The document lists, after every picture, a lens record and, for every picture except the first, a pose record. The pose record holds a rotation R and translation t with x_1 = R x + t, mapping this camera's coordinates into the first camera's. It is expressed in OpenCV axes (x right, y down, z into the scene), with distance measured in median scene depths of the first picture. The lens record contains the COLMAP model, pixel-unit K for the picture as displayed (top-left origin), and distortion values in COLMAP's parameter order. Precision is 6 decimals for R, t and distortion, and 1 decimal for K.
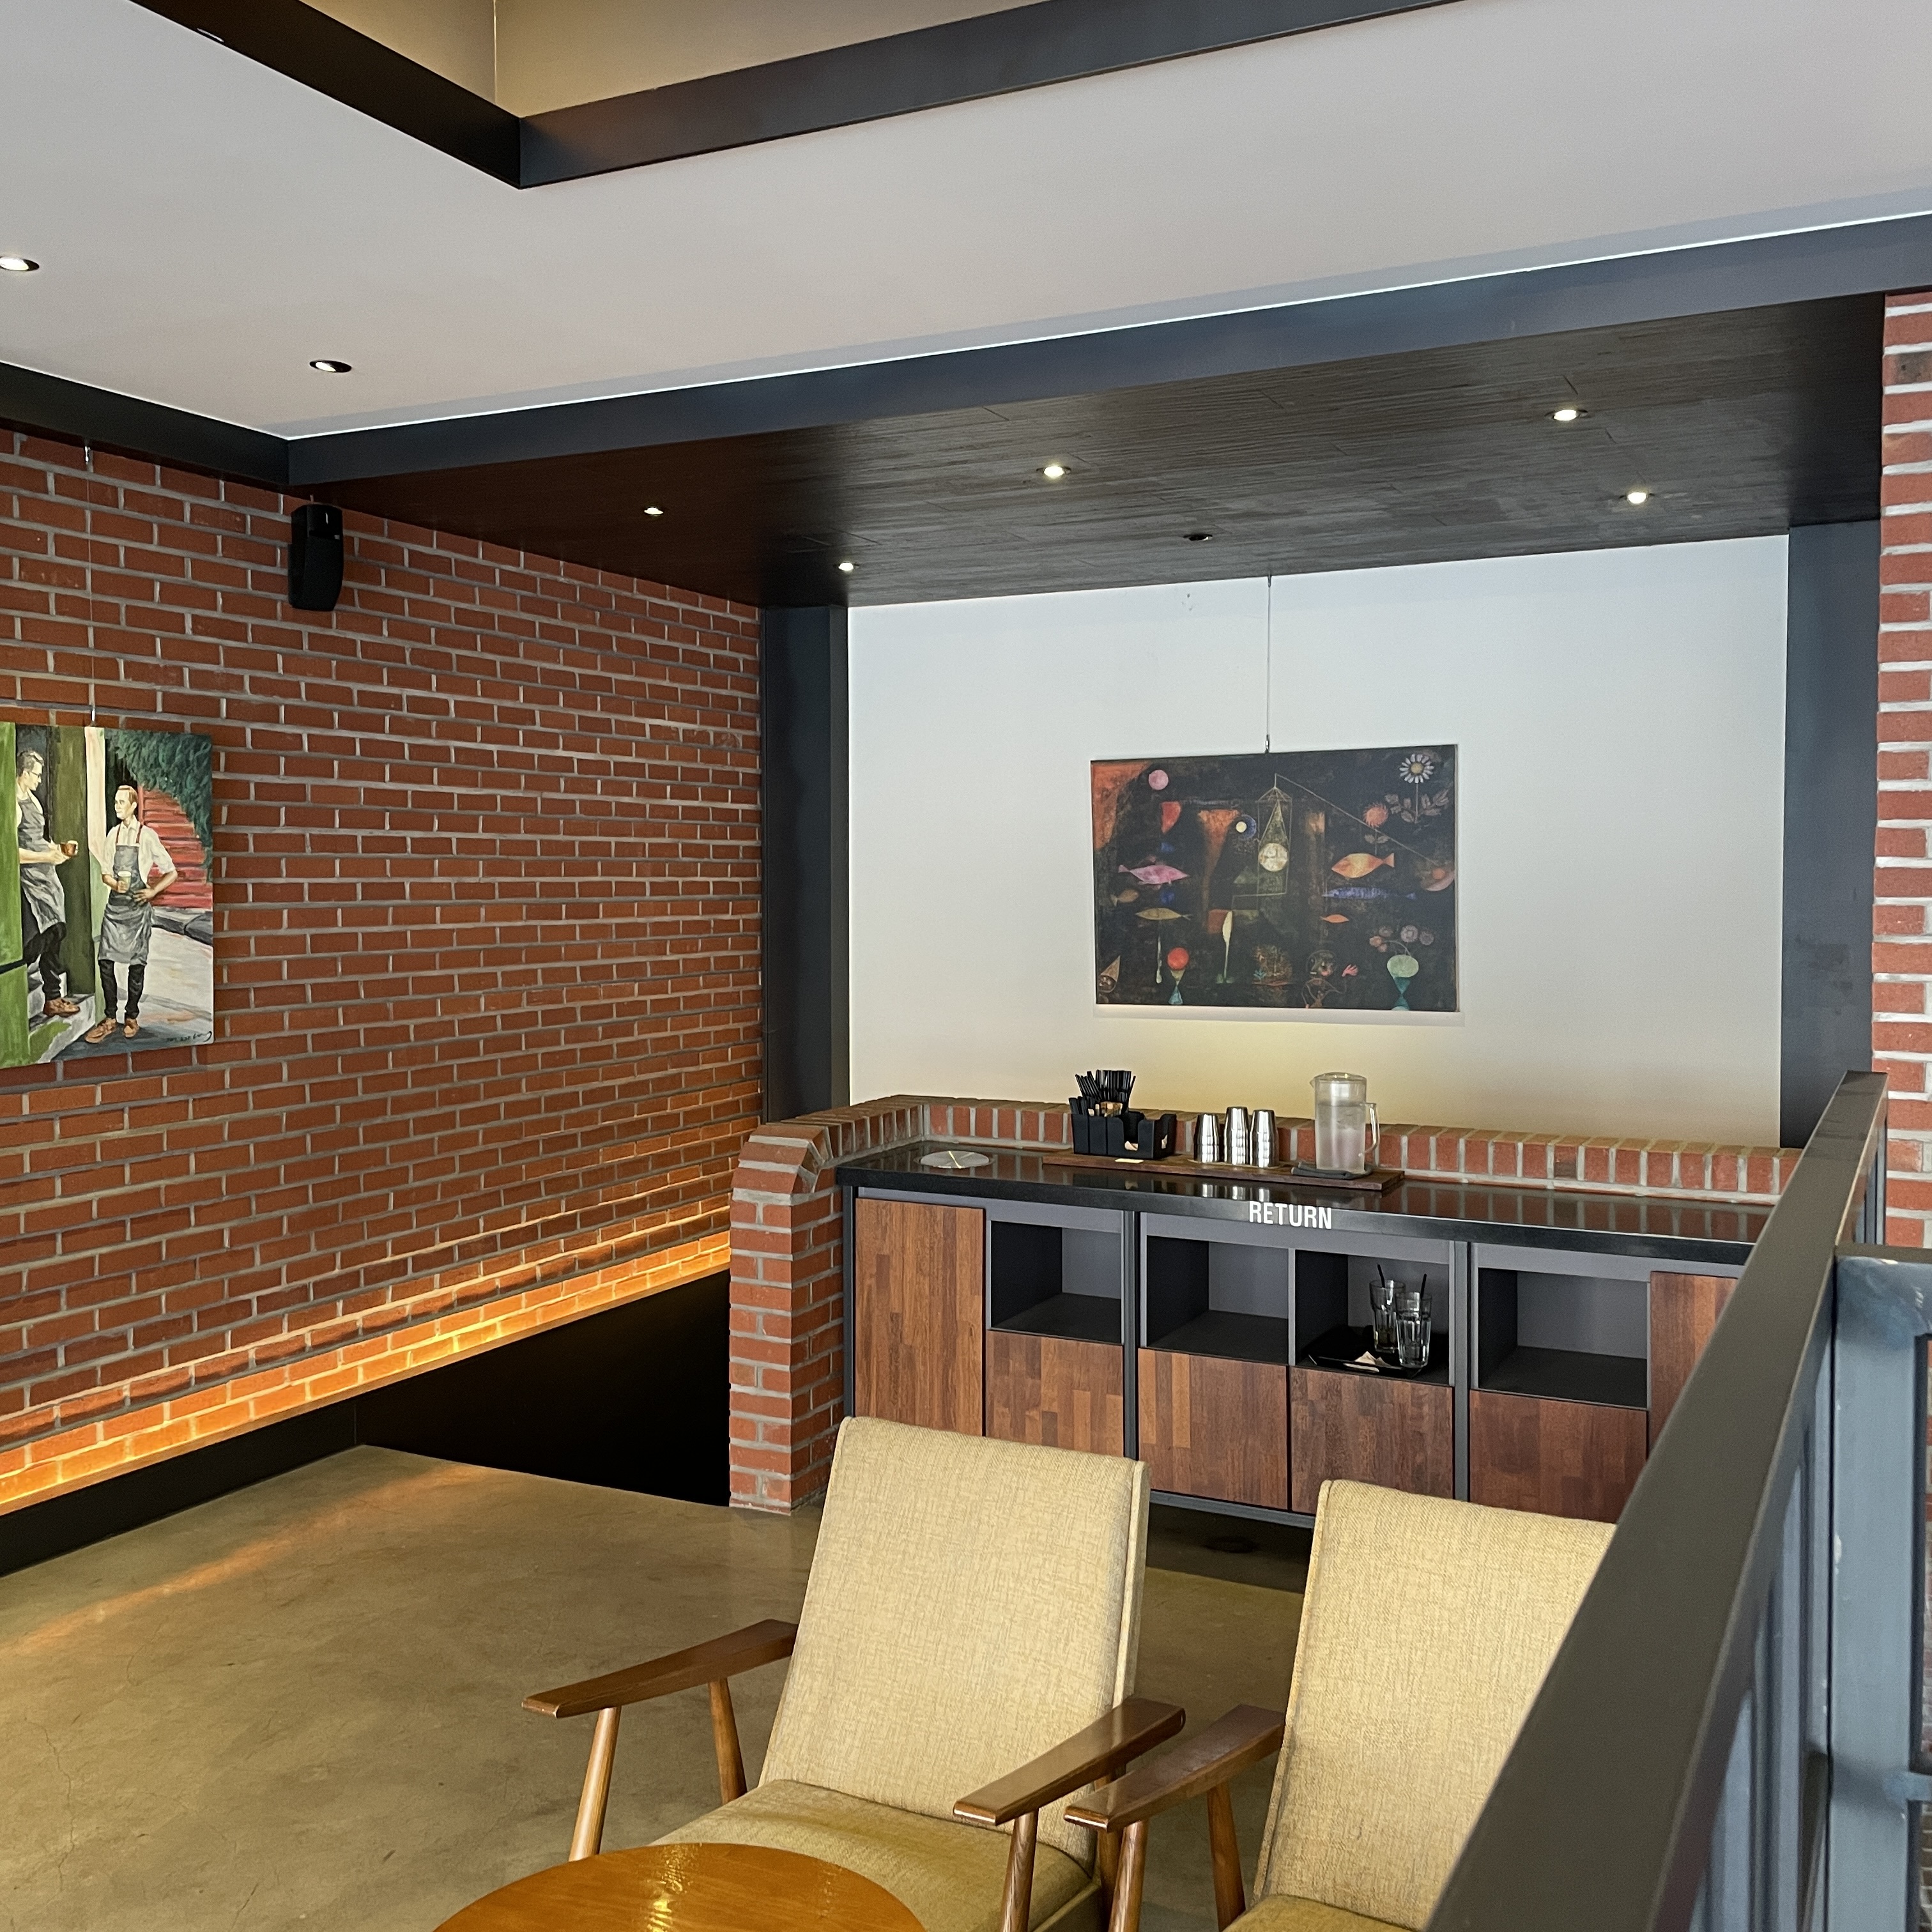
lens RADIAL K [[1947.0, 0, 968.6], [0, 1947.0, 960.7], [0, 0, 1]] dist [0.026589, 0.000000]
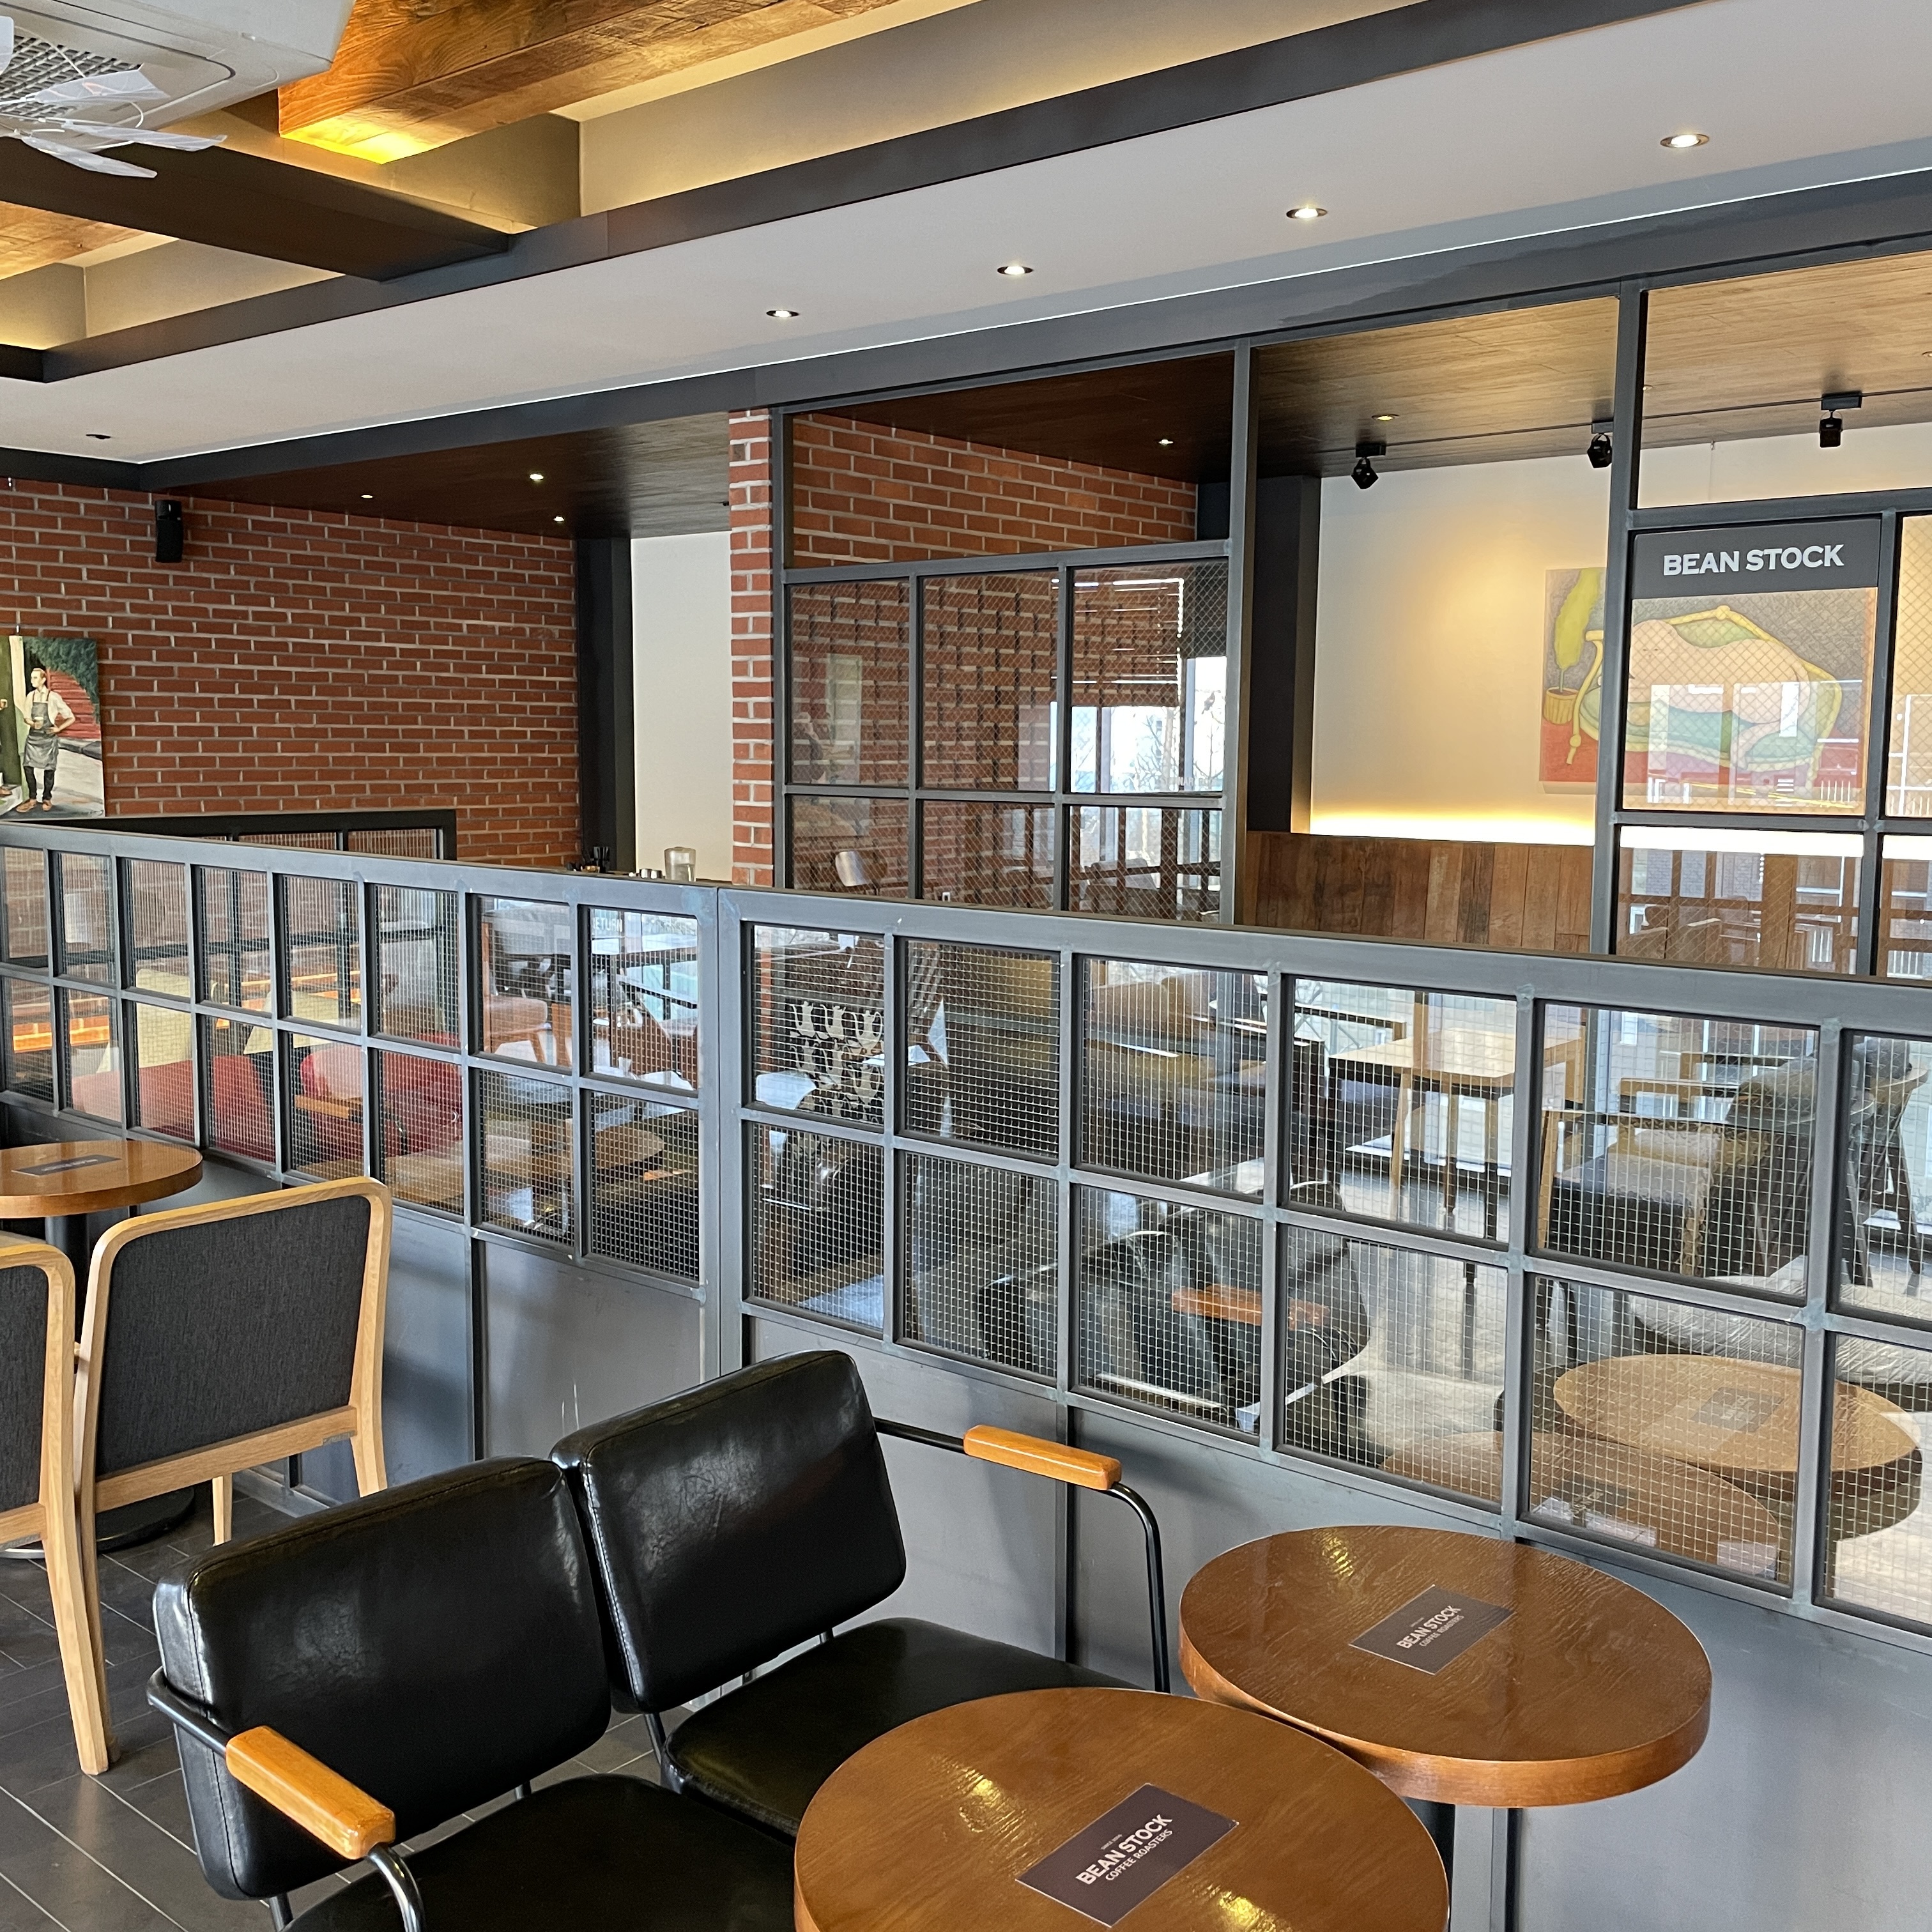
lens RADIAL K [[1947.0, 0, 962.0], [0, 1947.0, 965.2], [0, 0, 1]] dist [0.026589, 0.000000]
pose [[0.972842, 0.036673, -0.228546, 0.724615], [-0.020069, 0.997015, 0.074557, 0.027097], [0.230598, -0.067945, 0.970674, -0.500908]]
